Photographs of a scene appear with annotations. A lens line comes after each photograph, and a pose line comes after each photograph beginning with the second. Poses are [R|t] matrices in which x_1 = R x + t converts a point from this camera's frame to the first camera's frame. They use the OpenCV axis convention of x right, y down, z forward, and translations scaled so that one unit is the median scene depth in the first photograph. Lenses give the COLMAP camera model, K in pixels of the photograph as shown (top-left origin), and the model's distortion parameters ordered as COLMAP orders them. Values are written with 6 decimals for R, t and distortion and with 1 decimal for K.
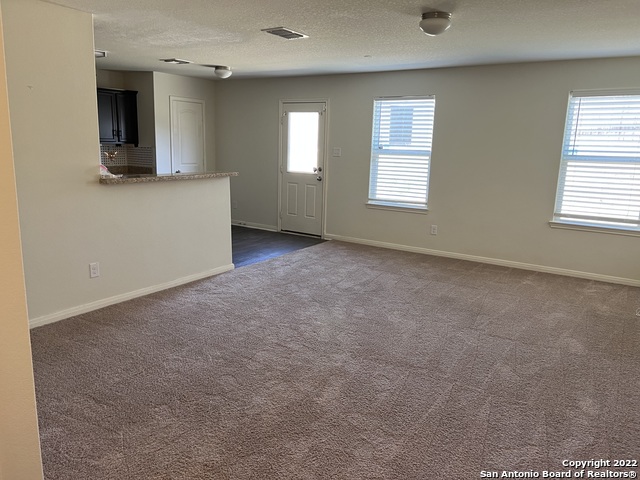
lens RADIAL K [[491.6, 0, 320.0], [0, 491.6, 240.0], [0, 0, 1]] dist [0.014720, -0.007353]
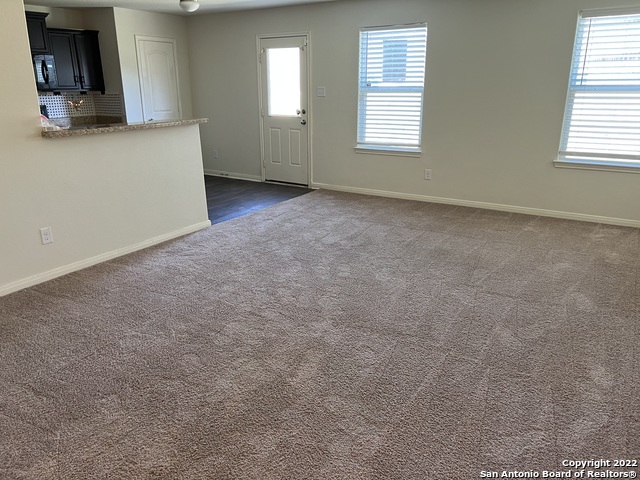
lens RADIAL K [[491.6, 0, 320.0], [0, 491.6, 240.0], [0, 0, 1]] dist [0.014720, -0.007353]
pose [[0.999319, -0.036887, 0.000722, 0.034774], [0.036581, 0.993203, 0.110501, -0.011143], [-0.004793, -0.110399, 0.993876, 0.100734]]
